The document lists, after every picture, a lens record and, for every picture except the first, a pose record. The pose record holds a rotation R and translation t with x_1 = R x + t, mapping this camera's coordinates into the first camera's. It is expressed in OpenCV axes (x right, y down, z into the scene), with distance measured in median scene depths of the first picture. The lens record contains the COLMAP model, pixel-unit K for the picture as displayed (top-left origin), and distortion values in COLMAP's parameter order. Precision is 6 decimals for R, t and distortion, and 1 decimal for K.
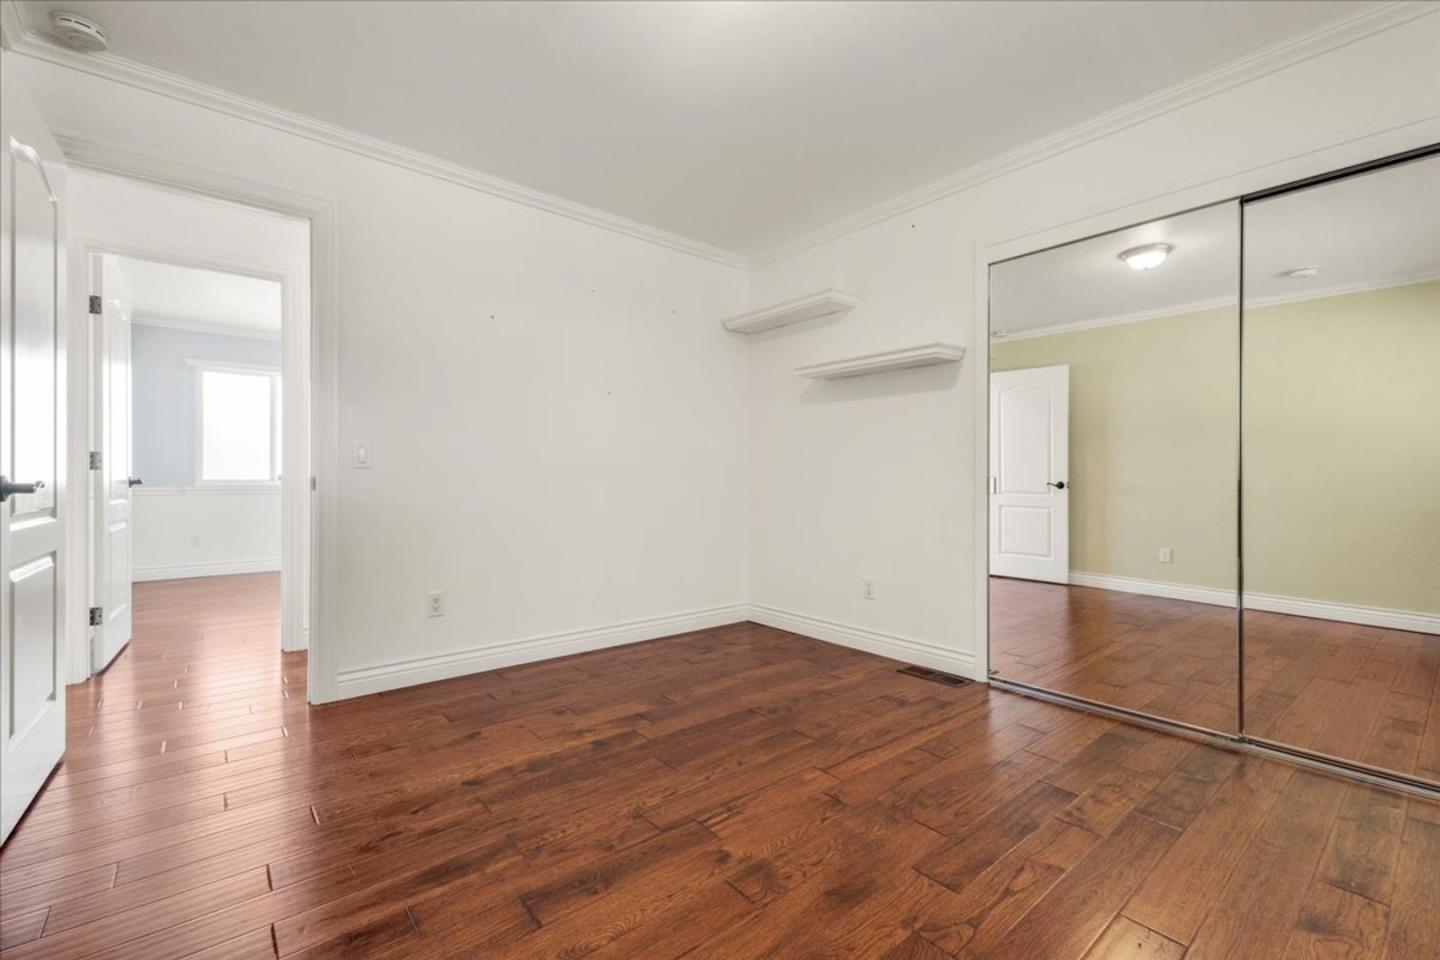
lens RADIAL K [[621.1, 0, 720.9], [0, 621.1, 476.6], [0, 0, 1]] dist [0.003500, -0.000143]
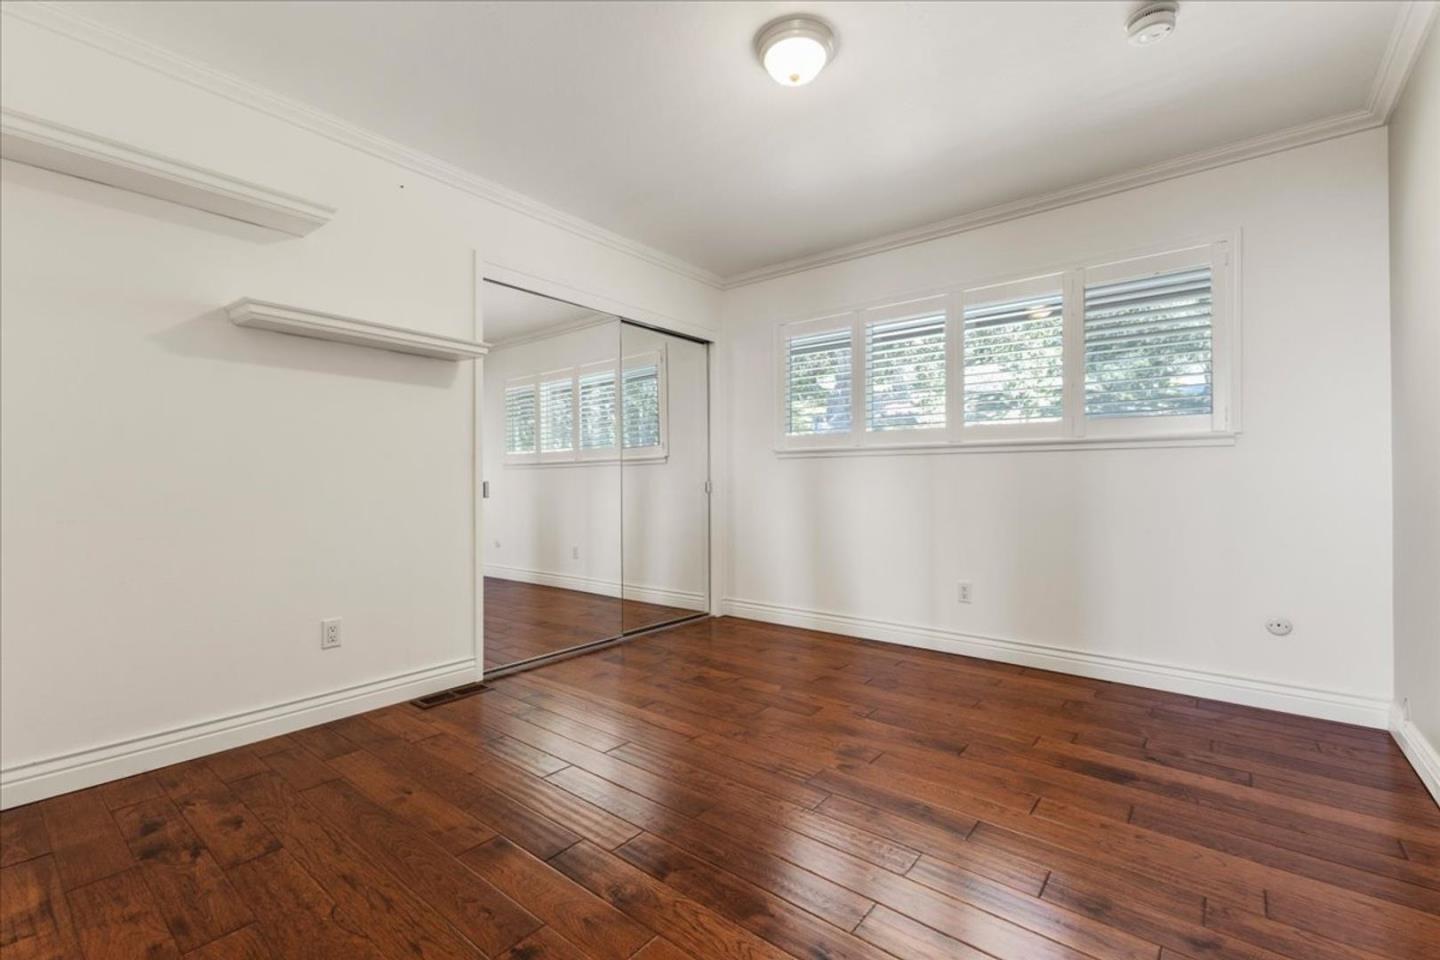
lens RADIAL K [[621.1, 0, 720.9], [0, 621.1, 476.6], [0, 0, 1]] dist [0.003500, -0.000143]
pose [[-0.196038, 0.009995, 0.980545, -0.993637], [-0.000531, 0.999947, -0.010299, 0.003996], [-0.980596, -0.002540, -0.196022, 1.204714]]
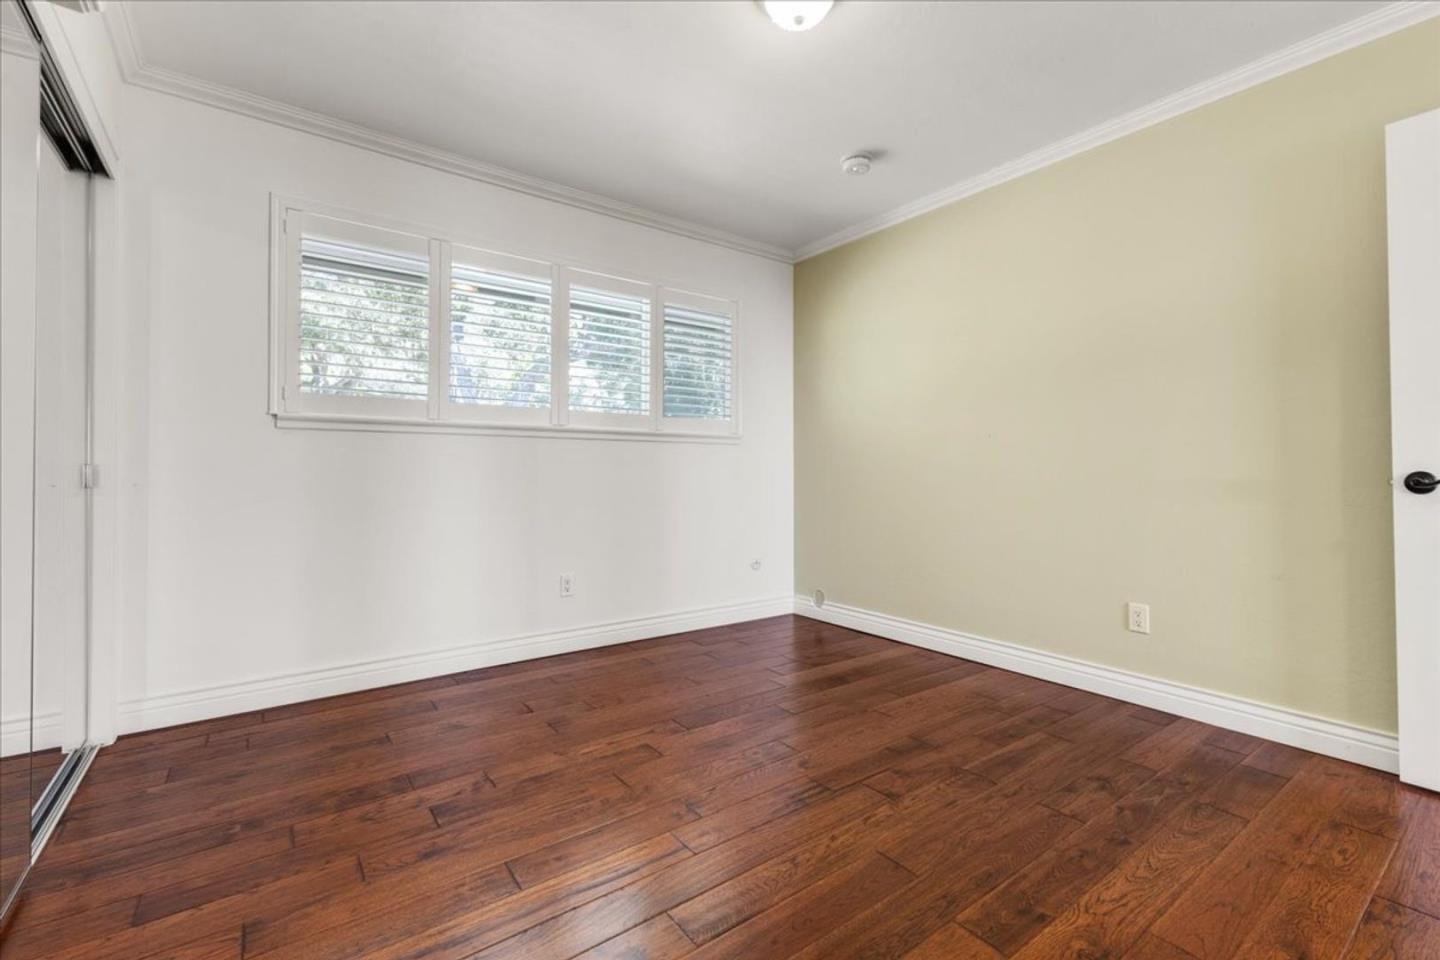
lens RADIAL K [[626.3, 0, 727.2], [0, 626.3, 458.5], [0, 0, 1]] dist [0.015734, -0.000054]
pose [[-0.998632, -0.003411, 0.052181, 0.075101], [-0.004372, 0.999823, -0.018313, 0.002805], [-0.052109, -0.018516, -0.998470, 1.834344]]
